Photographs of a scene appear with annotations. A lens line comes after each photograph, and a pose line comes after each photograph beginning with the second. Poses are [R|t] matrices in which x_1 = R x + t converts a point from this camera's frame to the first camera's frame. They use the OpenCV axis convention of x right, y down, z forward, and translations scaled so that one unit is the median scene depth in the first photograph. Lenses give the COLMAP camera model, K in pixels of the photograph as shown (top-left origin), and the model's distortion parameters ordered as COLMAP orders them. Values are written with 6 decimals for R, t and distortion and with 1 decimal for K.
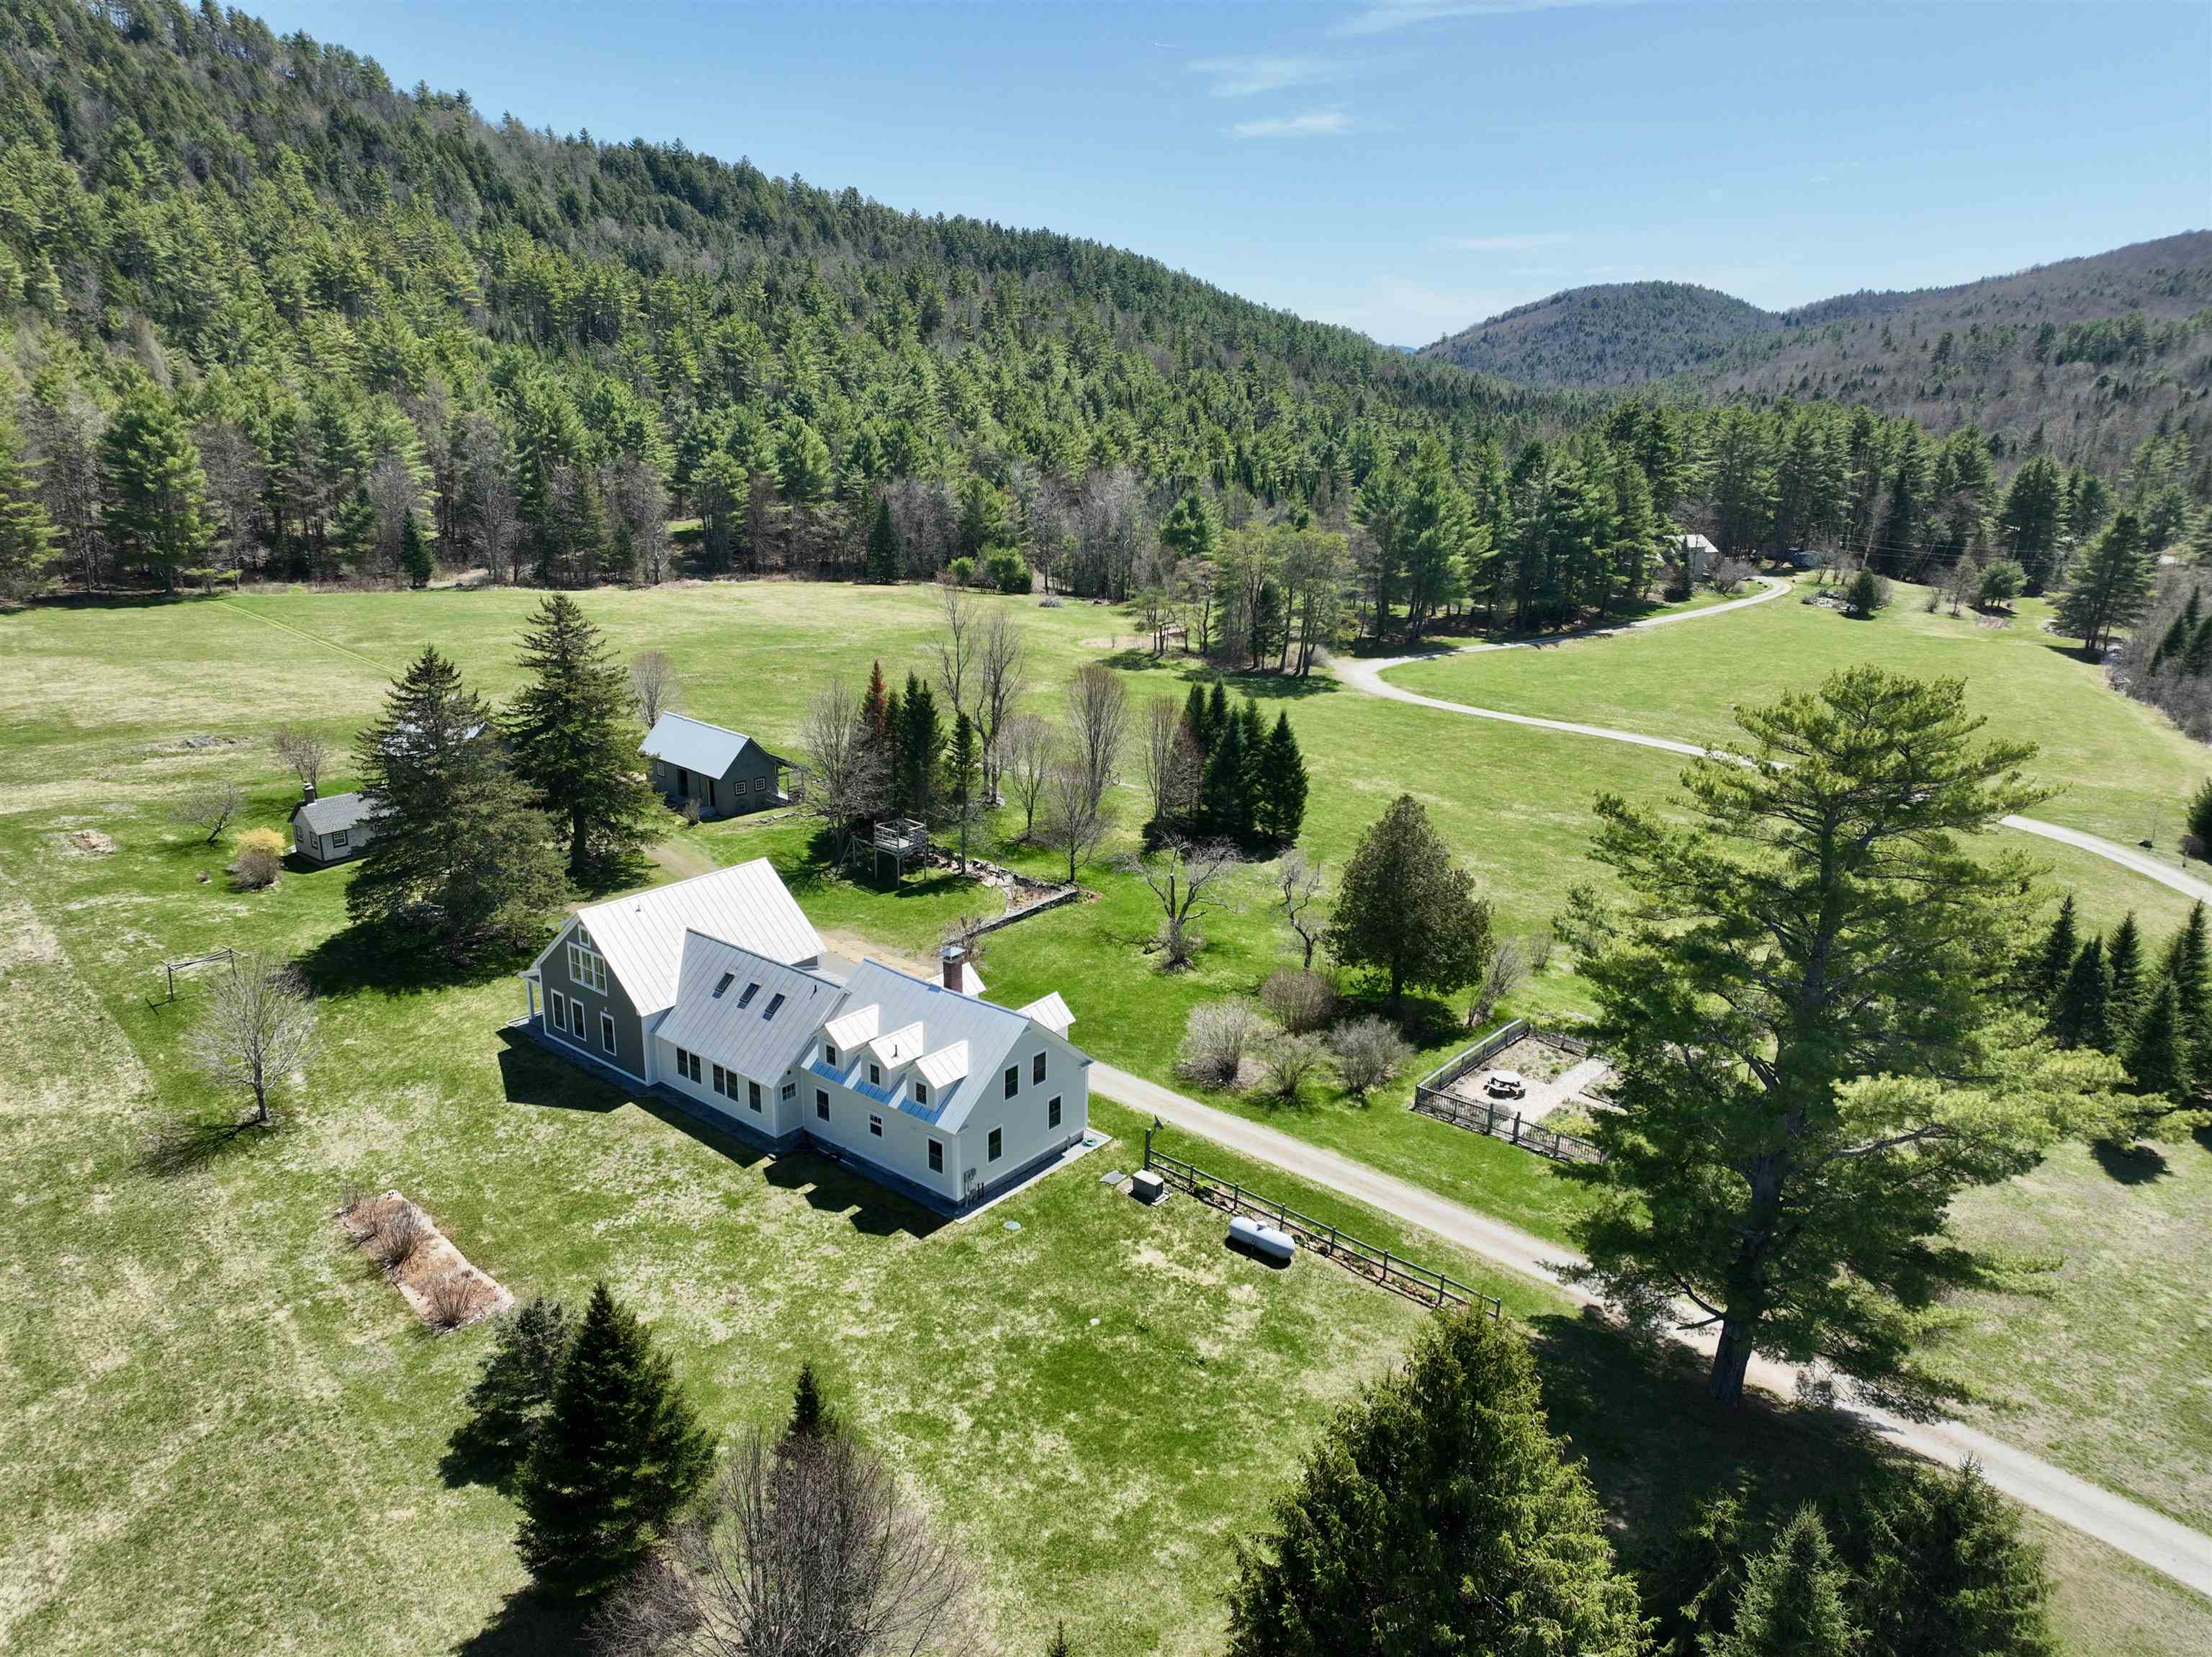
lens RADIAL K [[1546.2, 0, 1106.0], [0, 1546.2, 828.5], [0, 0, 1]] dist [0.002032, 0.009896]
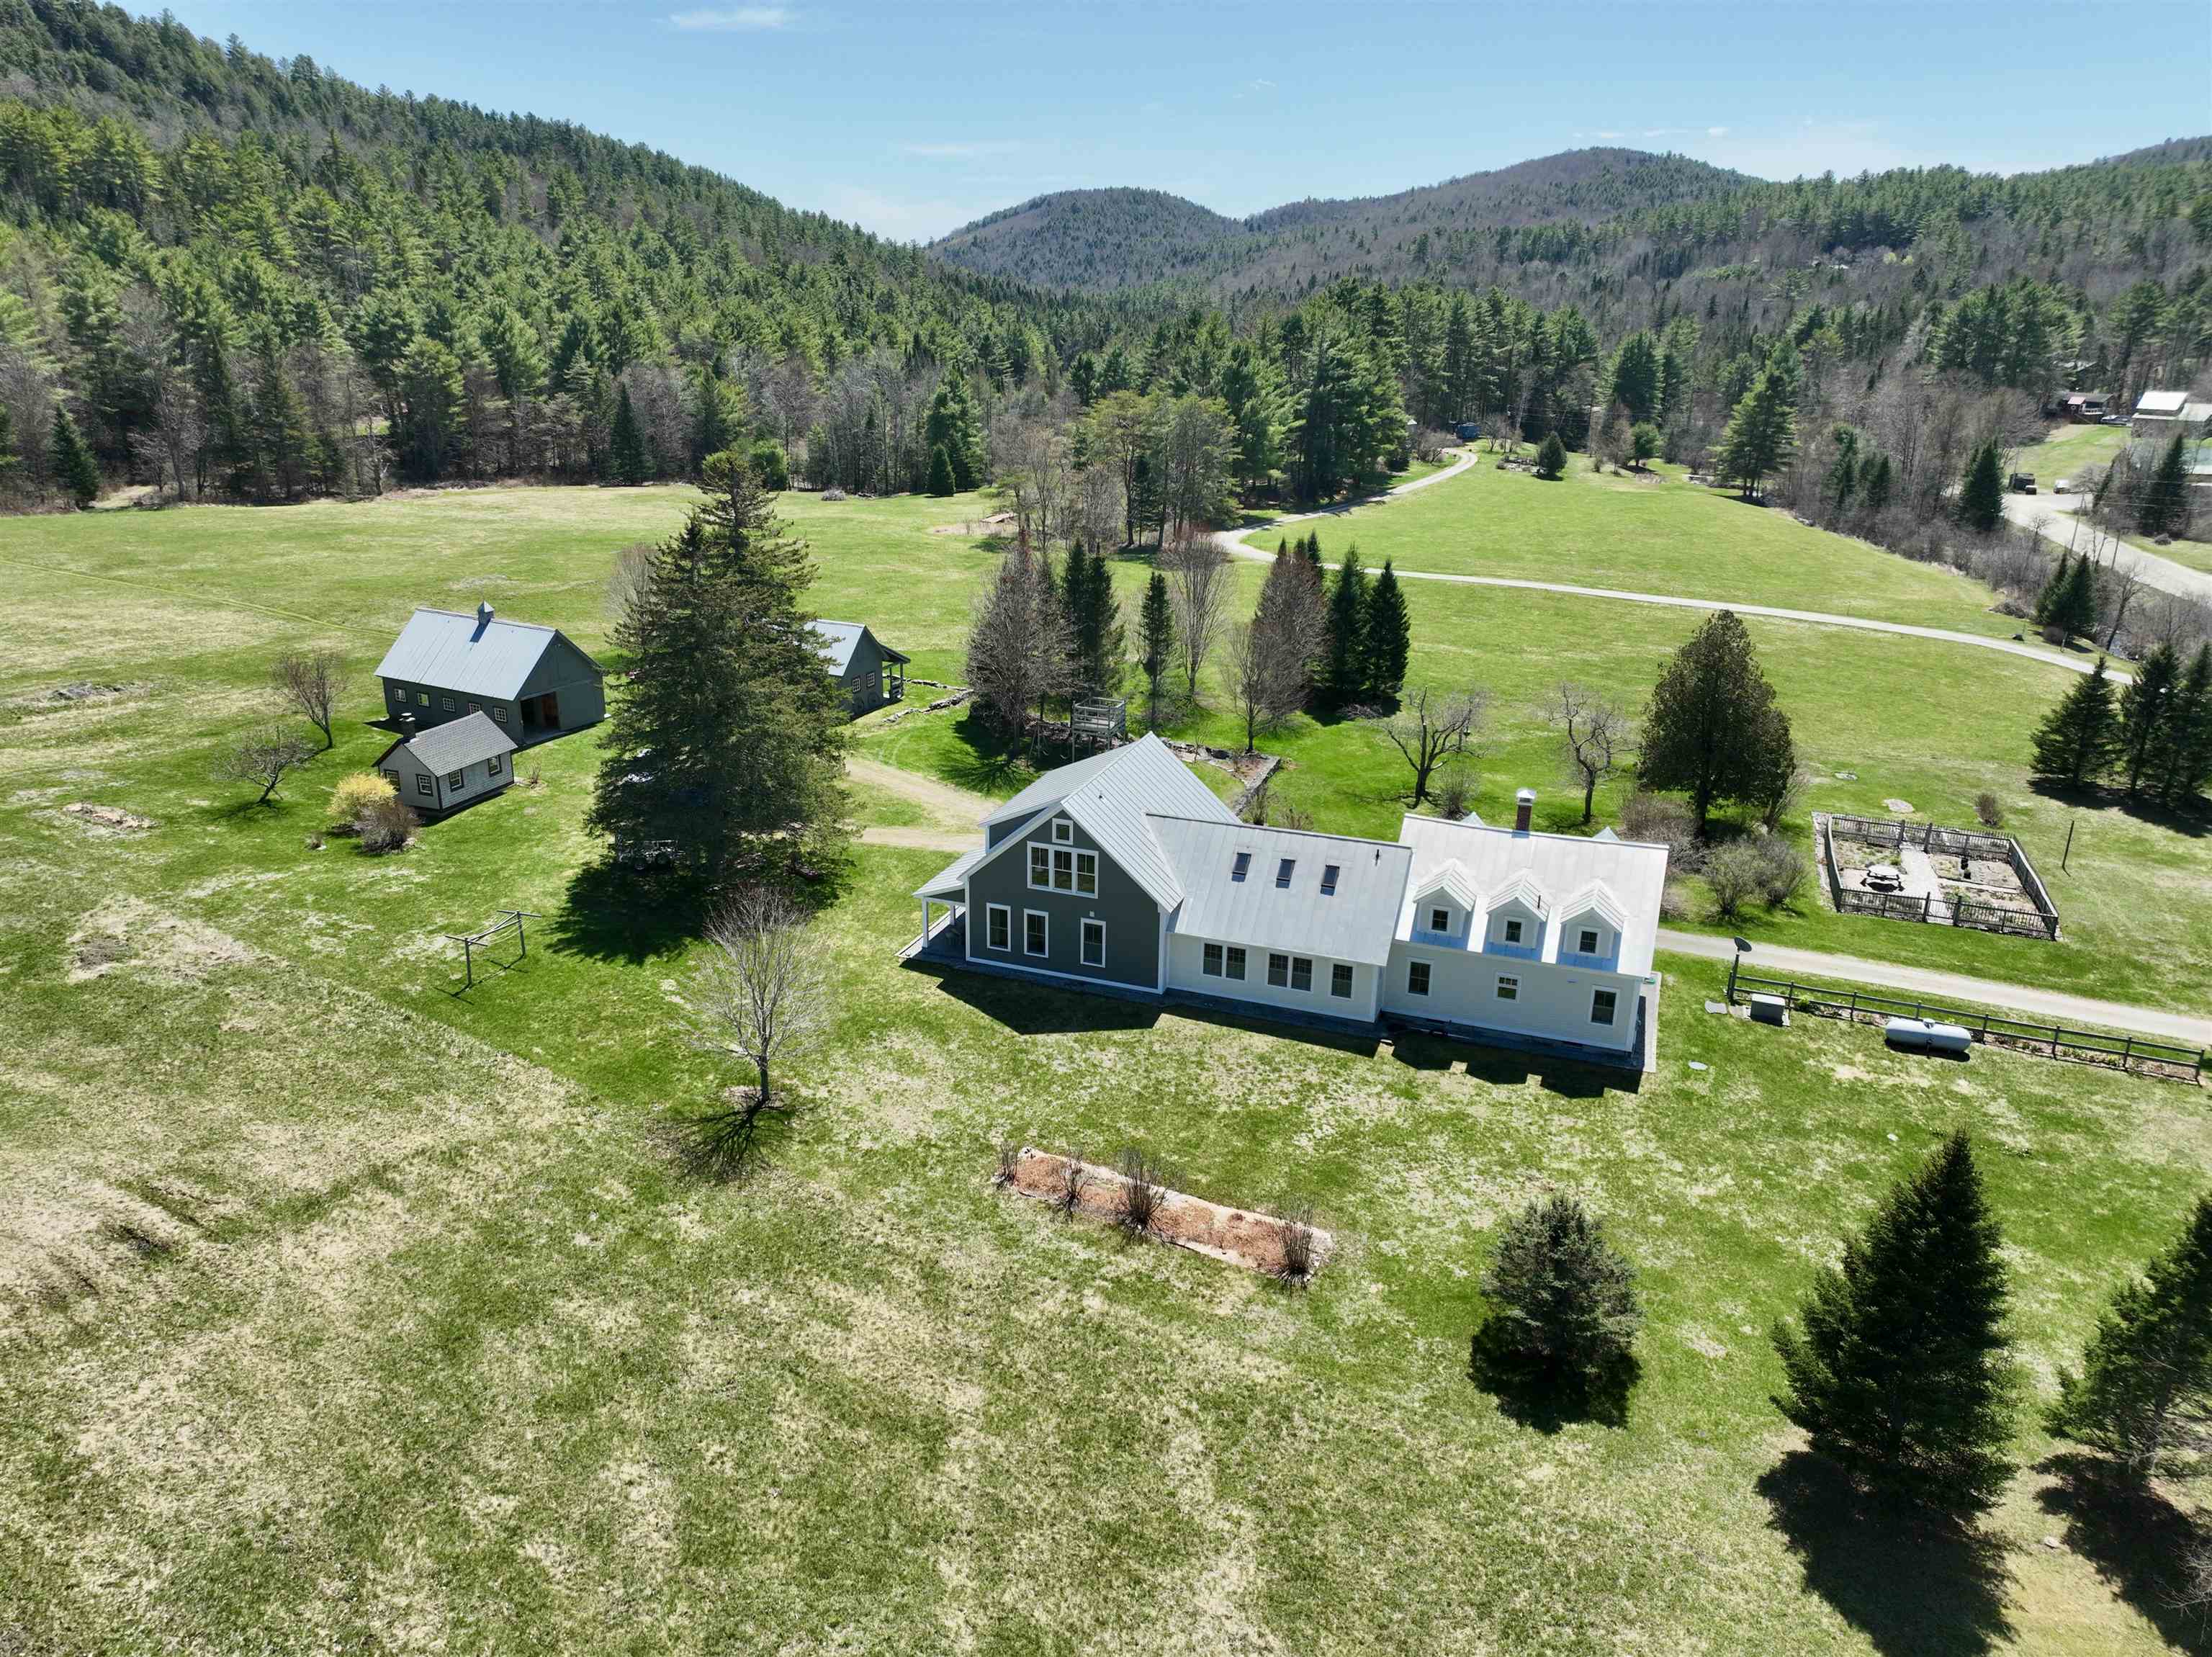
lens RADIAL K [[1549.9, 0, 1106.0], [0, 1549.9, 828.5], [0, 0, 1]] dist [-0.013466, 0.031072]
pose [[0.946115, -0.112196, 0.303772, -0.178638], [0.096023, 0.993073, 0.067714, 0.004139], [-0.309265, -0.034896, 0.950335, 0.059361]]
